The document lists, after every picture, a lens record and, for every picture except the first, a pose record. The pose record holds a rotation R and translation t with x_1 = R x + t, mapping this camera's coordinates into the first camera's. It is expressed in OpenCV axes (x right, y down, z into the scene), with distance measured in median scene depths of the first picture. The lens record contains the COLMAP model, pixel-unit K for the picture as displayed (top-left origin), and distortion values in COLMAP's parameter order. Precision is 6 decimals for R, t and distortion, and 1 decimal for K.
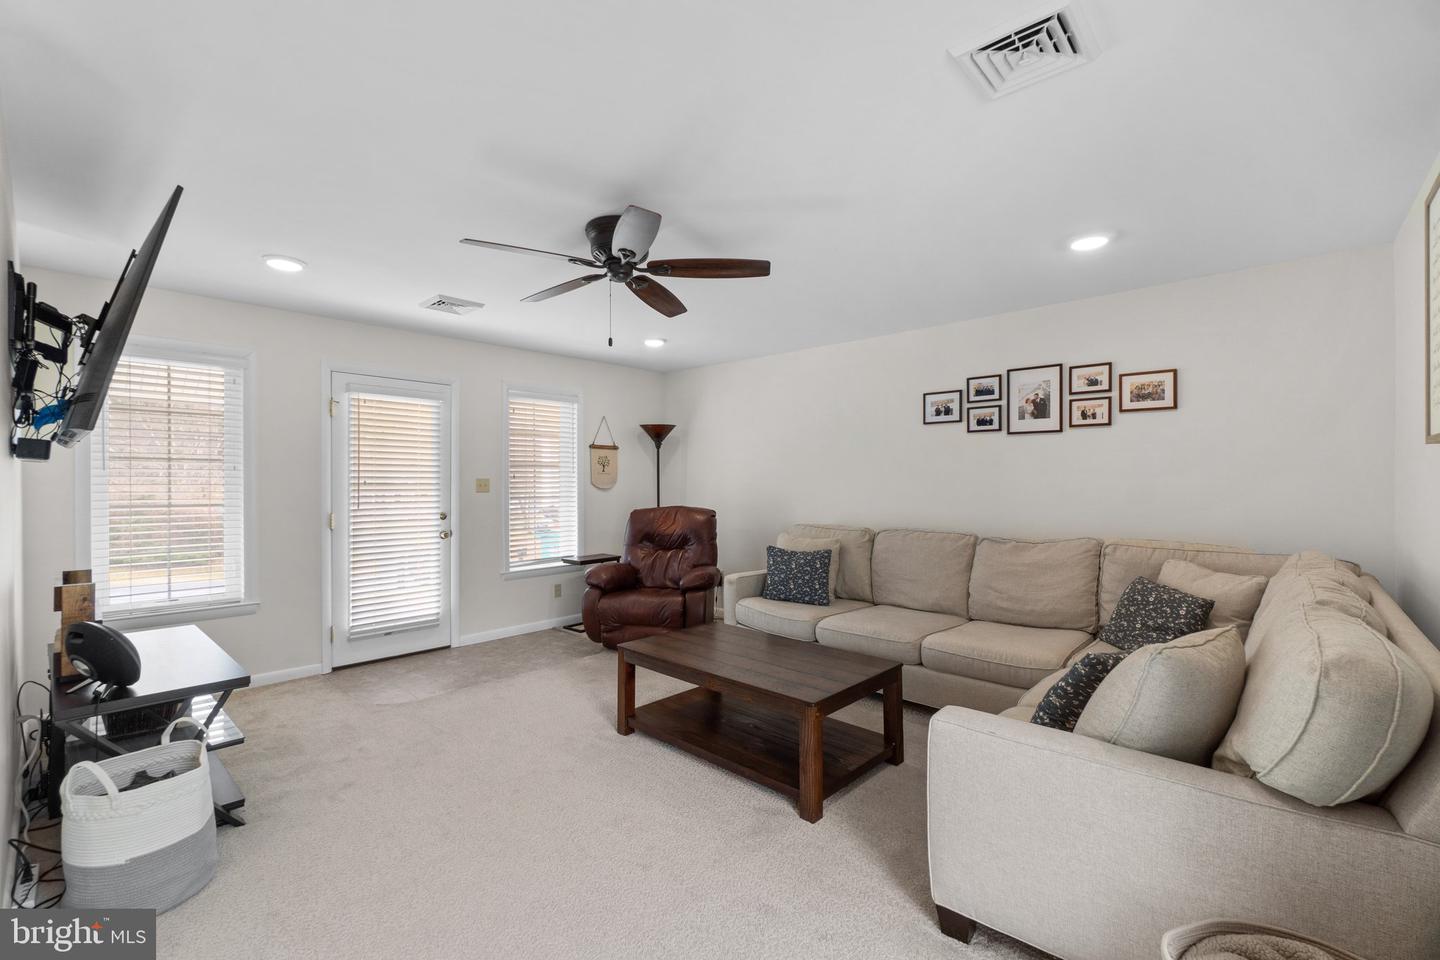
lens RADIAL K [[618.0, 0, 720.0], [0, 618.0, 480.0], [0, 0, 1]] dist [-0.001433, -0.000585]
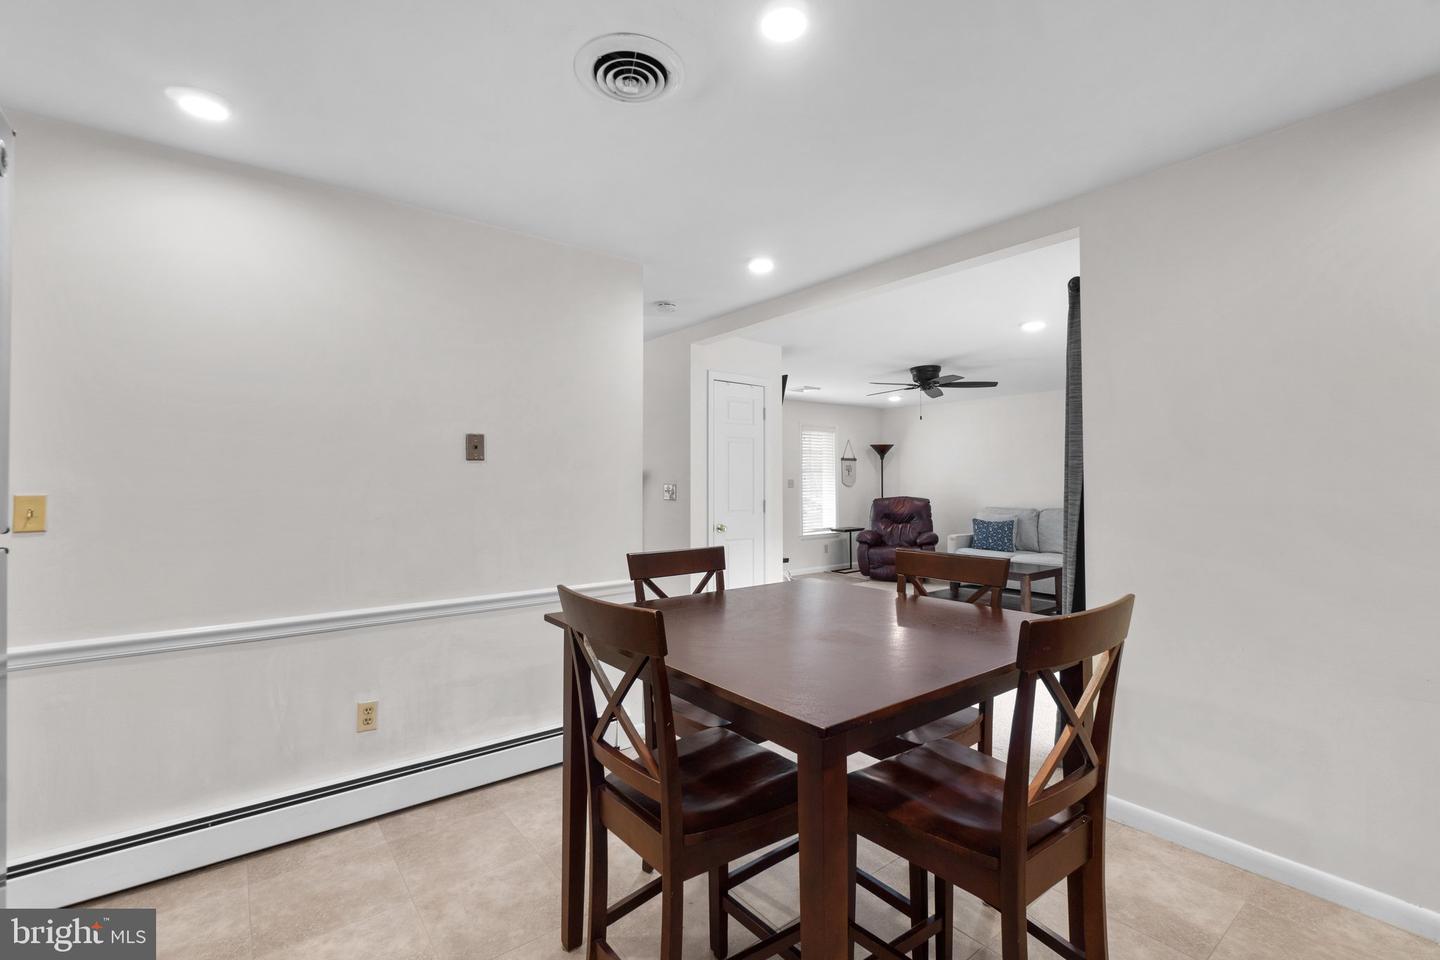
lens RADIAL K [[634.6, 0, 720.0], [0, 634.6, 480.0], [0, 0, 1]] dist [-0.001593, -0.000242]
pose [[0.989132, -0.003840, -0.146978, -0.308428], [0.003737, 0.999993, -0.000975, -0.000539], [0.146981, 0.000415, 0.989139, -0.723651]]
